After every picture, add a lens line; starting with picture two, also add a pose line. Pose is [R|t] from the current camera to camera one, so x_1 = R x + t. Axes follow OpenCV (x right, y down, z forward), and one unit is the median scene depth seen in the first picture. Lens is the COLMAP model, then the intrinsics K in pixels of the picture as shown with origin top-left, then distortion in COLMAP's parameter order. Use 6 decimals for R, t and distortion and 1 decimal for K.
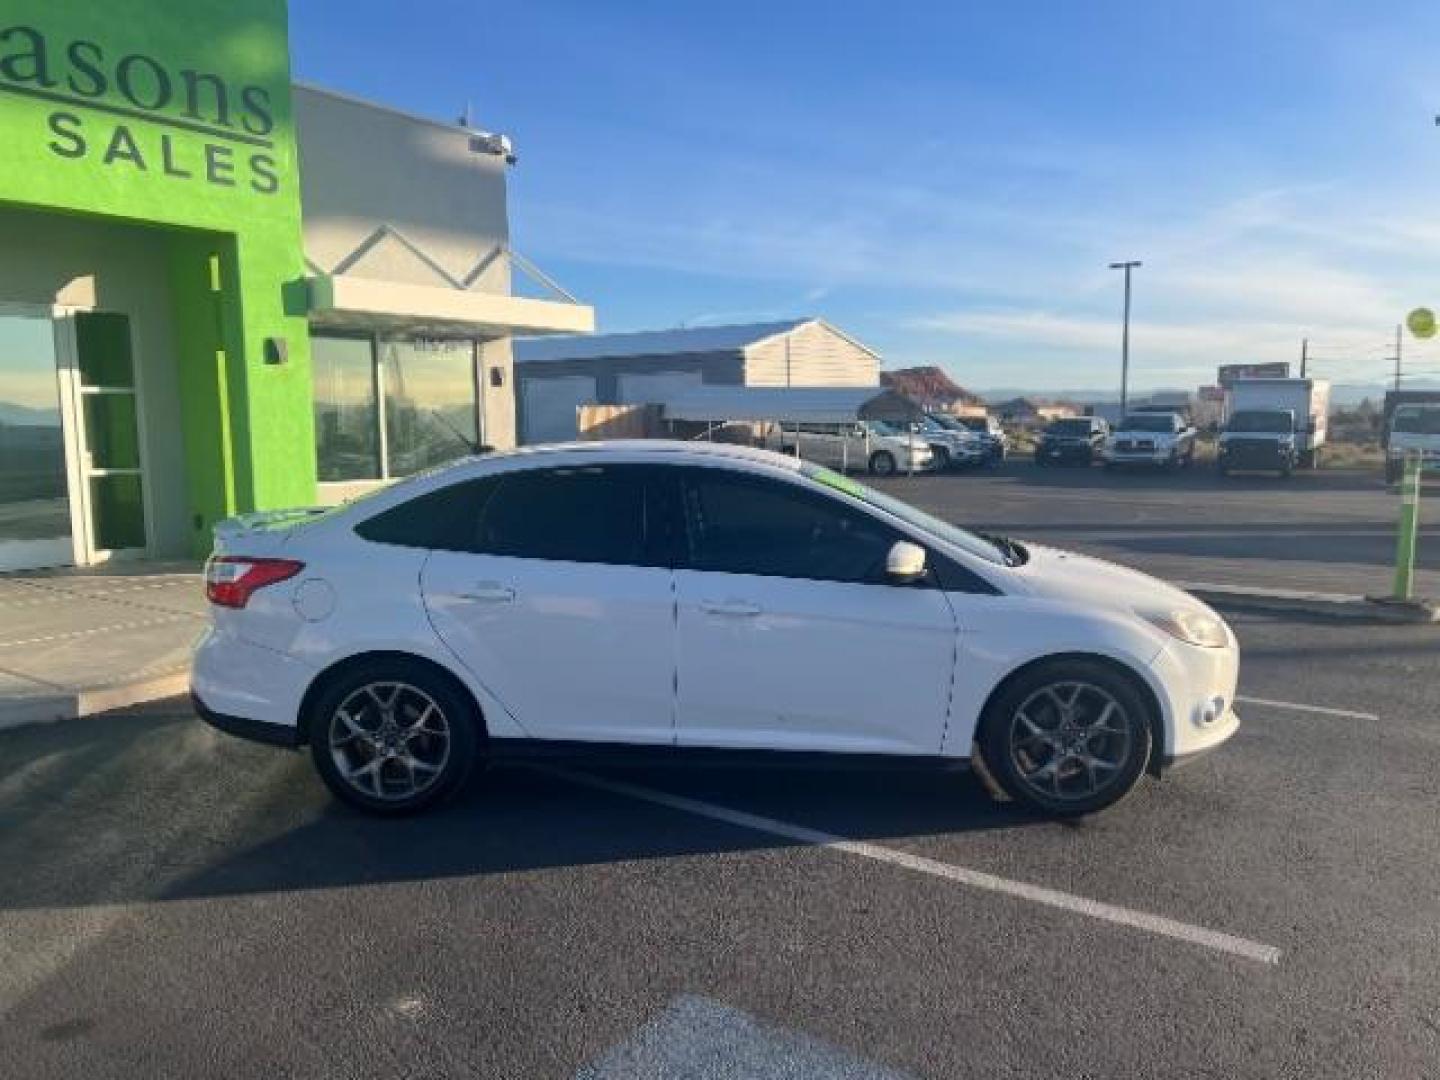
lens RADIAL K [[1082.9, 0, 759.7], [0, 1082.9, 555.3], [0, 0, 1]] dist [-0.006215, -0.011958]
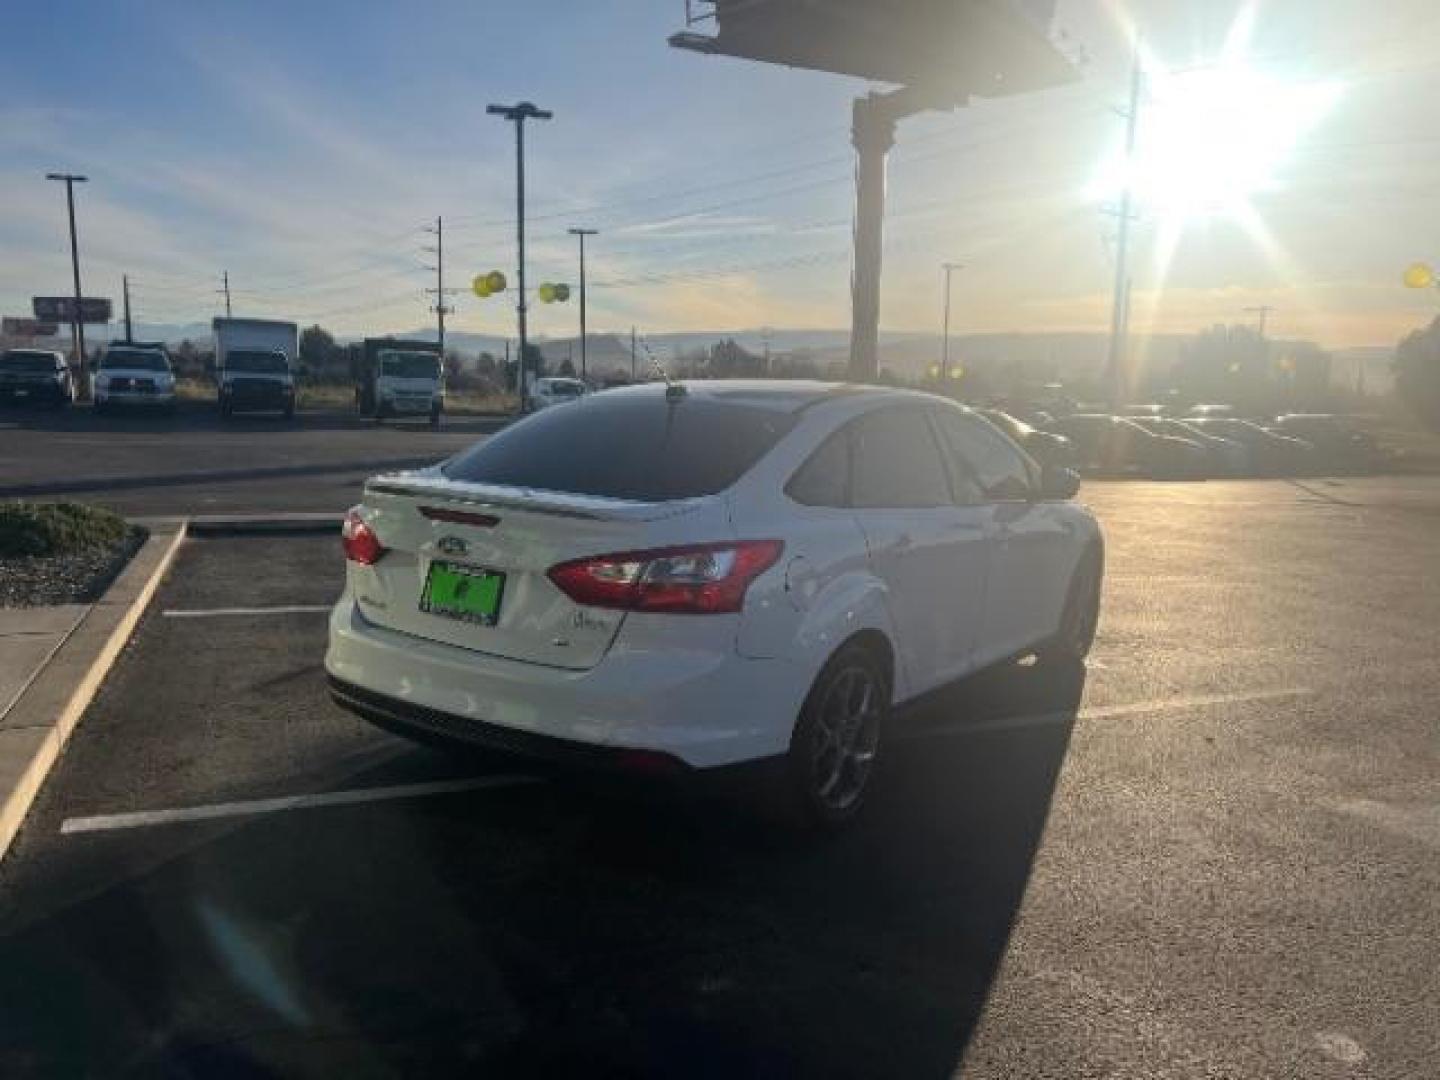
lens RADIAL K [[1071.7, 0, 720.0], [0, 1071.7, 540.0], [0, 0, 1]] dist [0.011613, 0.009916]
pose [[0.561866, -0.108237, 0.820117, -0.445988], [0.074418, 0.993997, 0.080202, -0.023482], [-0.823874, 0.015969, 0.566548, 0.259703]]
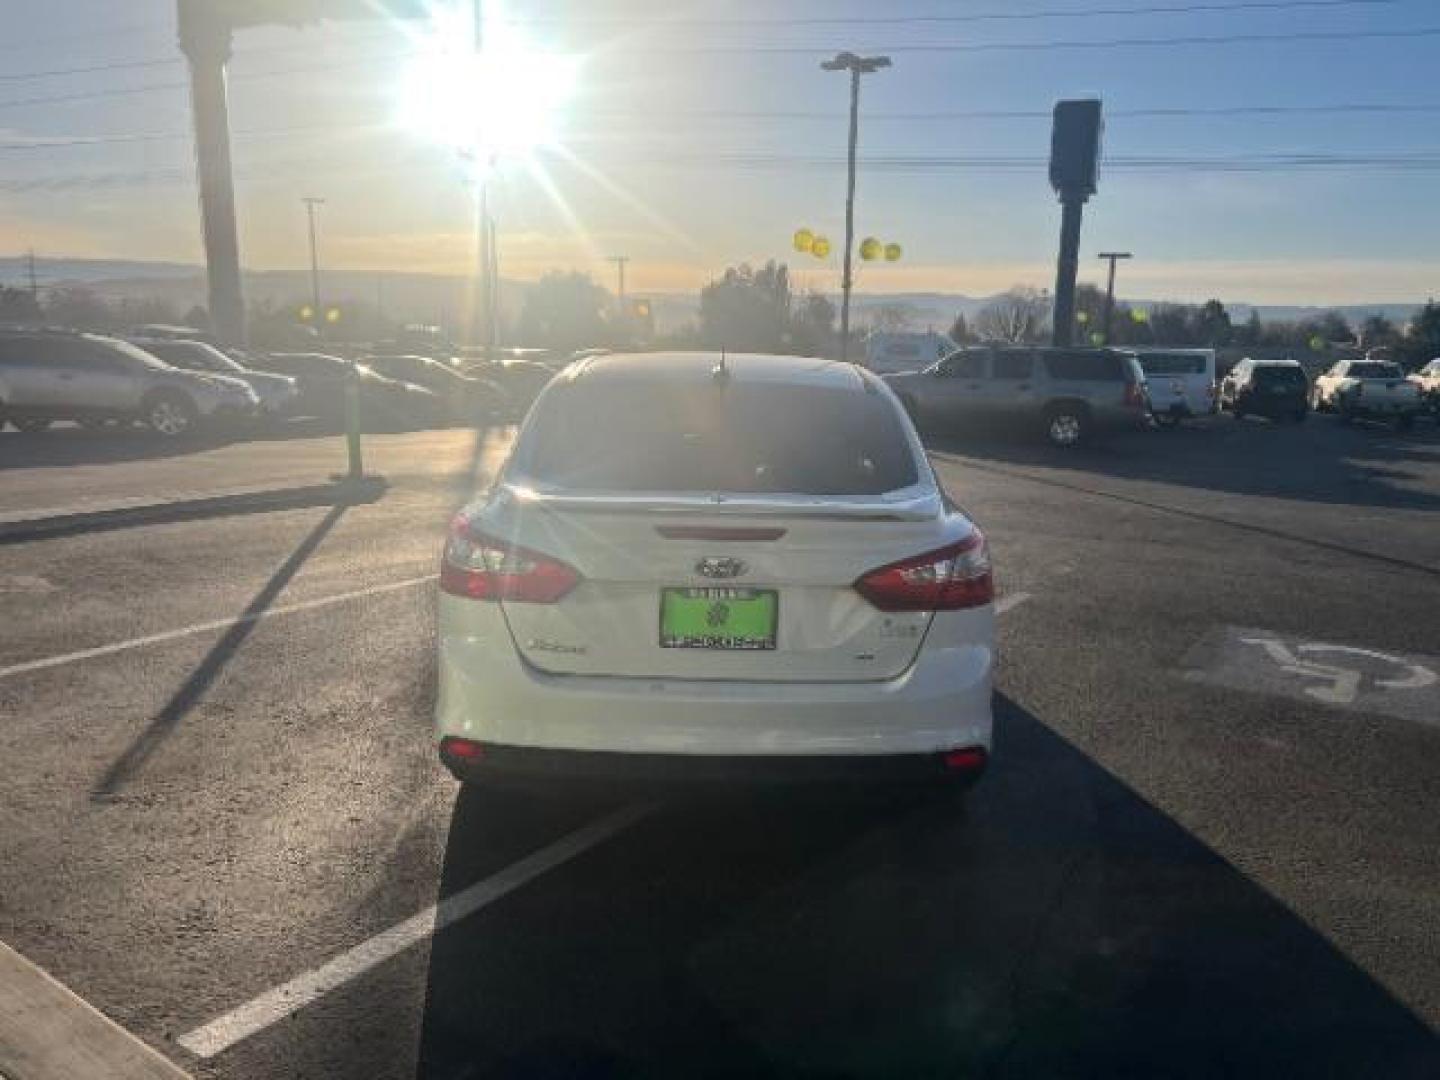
lens RADIAL K [[1071.7, 0, 720.0], [0, 1071.7, 540.0], [0, 0, 1]] dist [0.011613, 0.009916]
pose [[-0.010384, -0.187071, 0.982291, -0.498677], [0.097501, 0.977474, 0.187184, -0.059728], [-0.995181, 0.097718, 0.008090, 0.495259]]
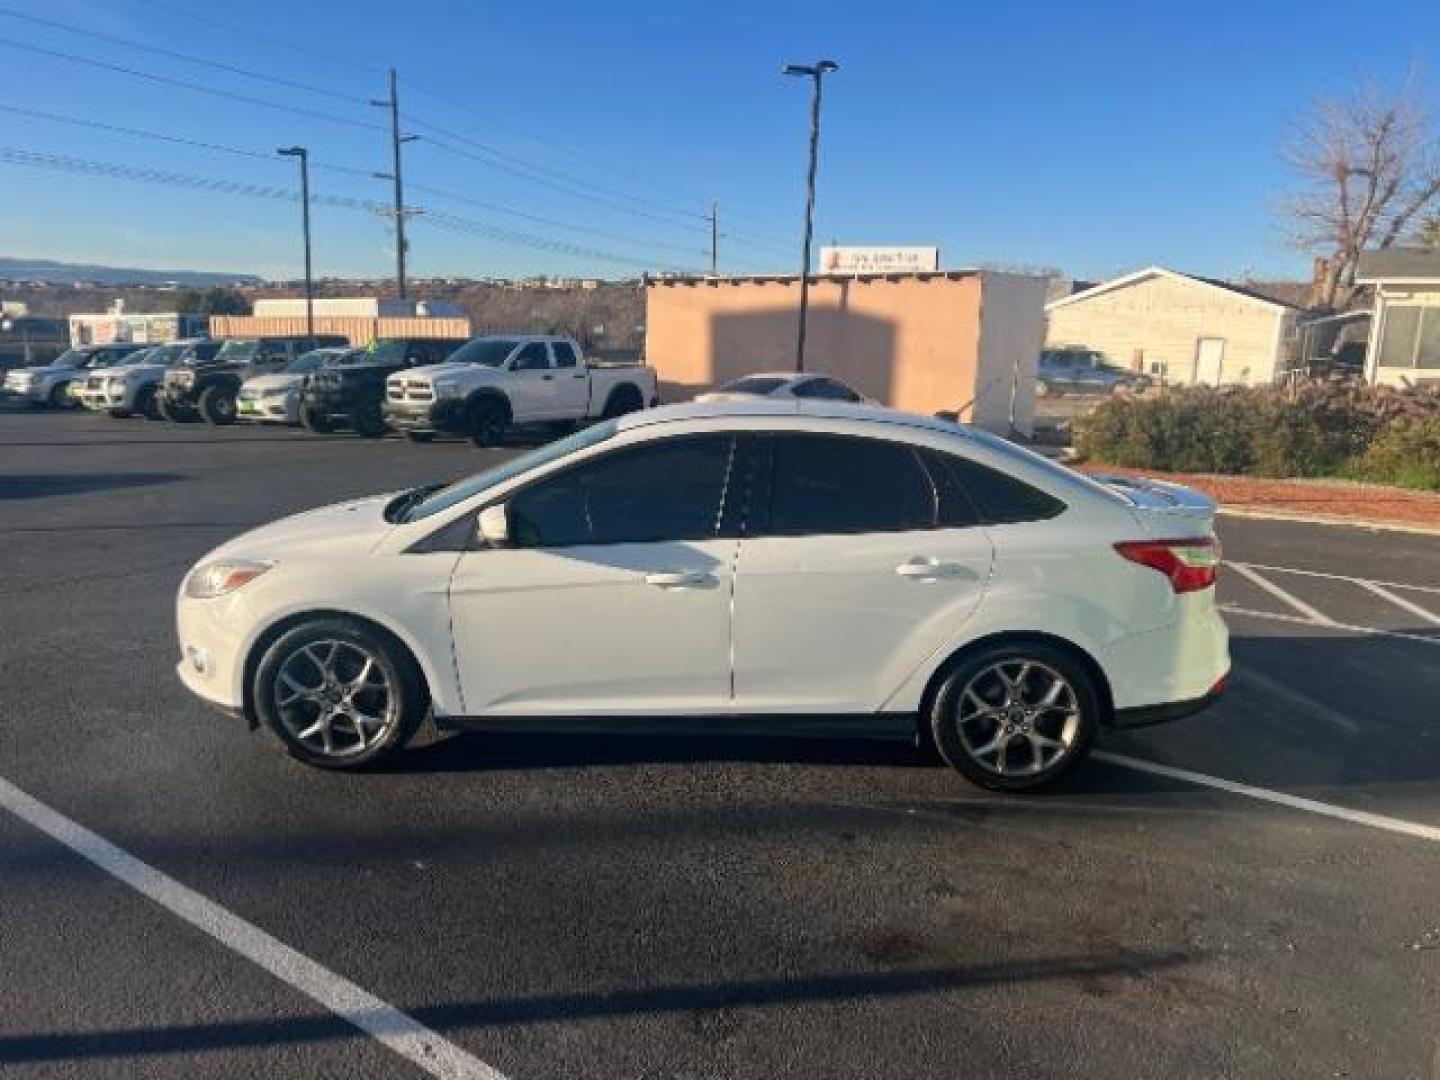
lens RADIAL K [[1075.5, 0, 742.2], [0, 1075.5, 541.8], [0, 0, 1]] dist [-0.000129, 0.003923]
pose [[-0.999469, -0.031573, 0.008108, -0.040259], [-0.027706, 0.953842, 0.299027, -0.134569], [-0.017175, 0.298643, -0.954210, 0.964242]]
